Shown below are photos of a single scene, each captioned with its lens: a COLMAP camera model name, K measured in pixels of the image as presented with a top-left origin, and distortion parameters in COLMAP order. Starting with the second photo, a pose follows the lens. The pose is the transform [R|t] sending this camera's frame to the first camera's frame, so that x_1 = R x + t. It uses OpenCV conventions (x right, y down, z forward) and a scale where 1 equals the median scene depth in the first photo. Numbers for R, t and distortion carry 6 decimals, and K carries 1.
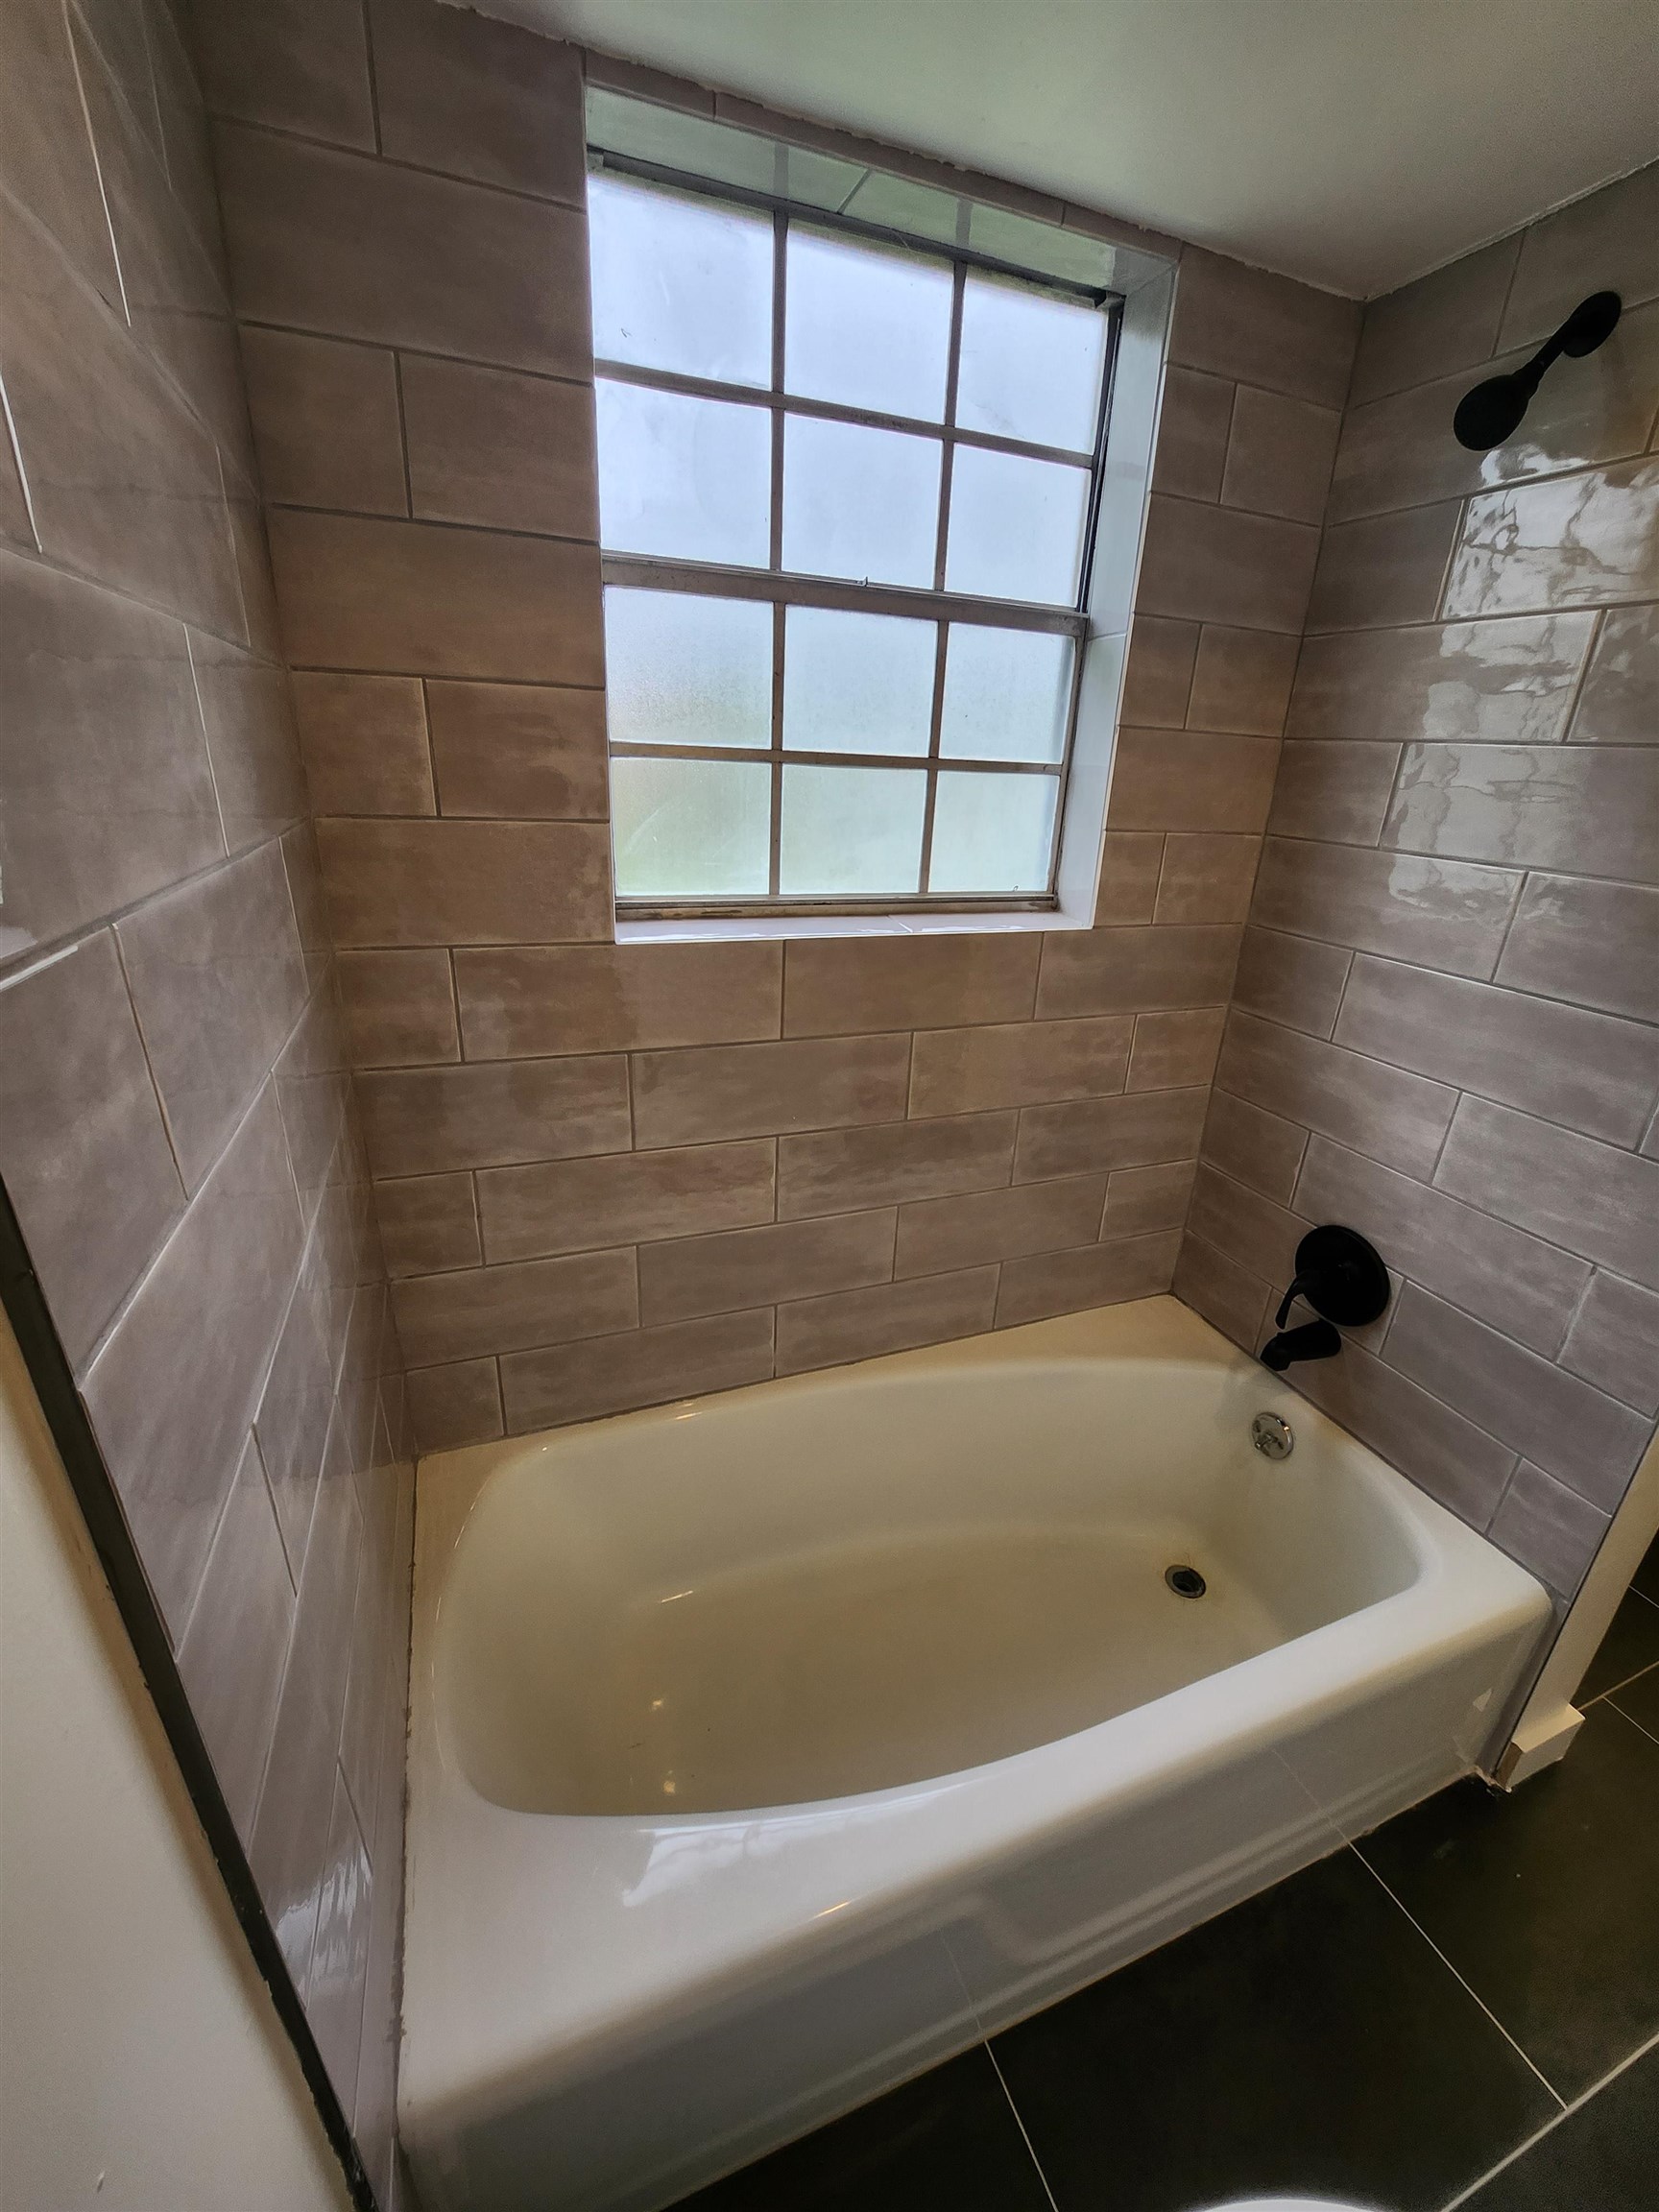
lens RADIAL K [[888.3, 0, 841.1], [0, 888.3, 1114.1], [0, 0, 1]] dist [-0.010764, 0.000183]
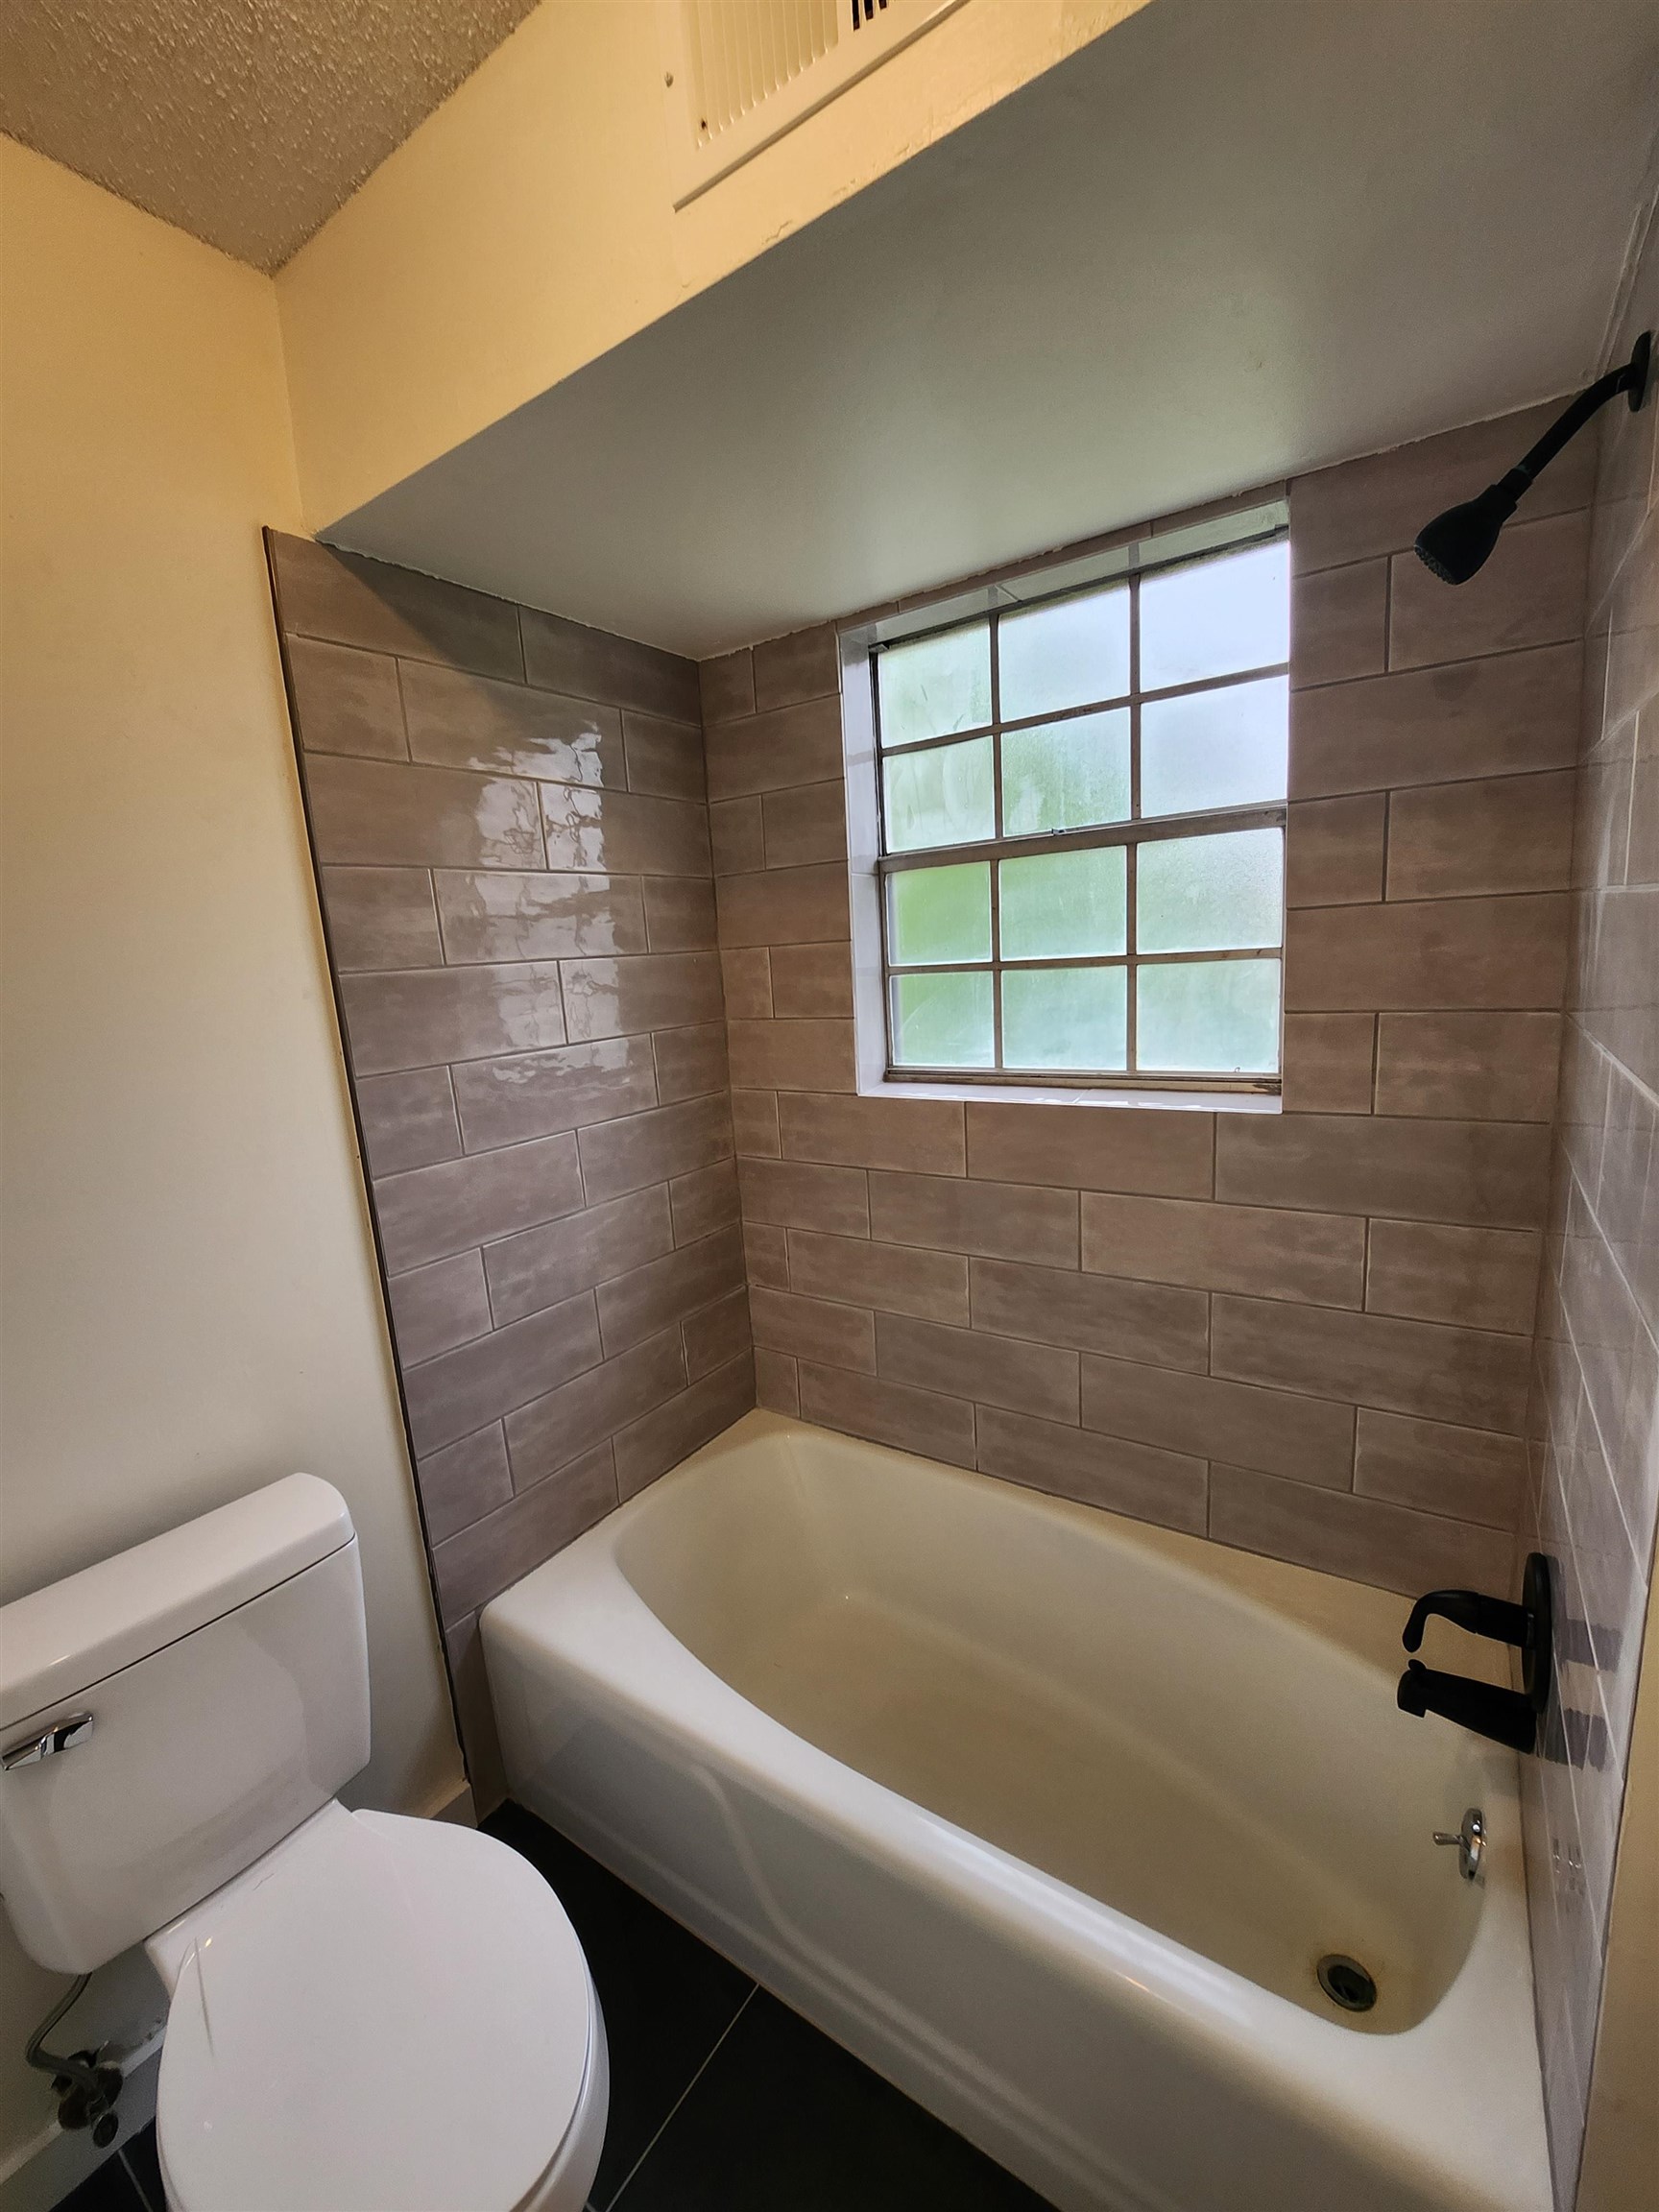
lens RADIAL K [[898.5, 0, 822.2], [0, 898.5, 1127.1], [0, 0, 1]] dist [0.000821, 0.000275]
pose [[0.554801, 0.081904, -0.827941, 0.853550], [-0.225649, 0.972655, -0.054988, -0.035489], [0.800798, 0.217332, 0.558112, 0.089526]]
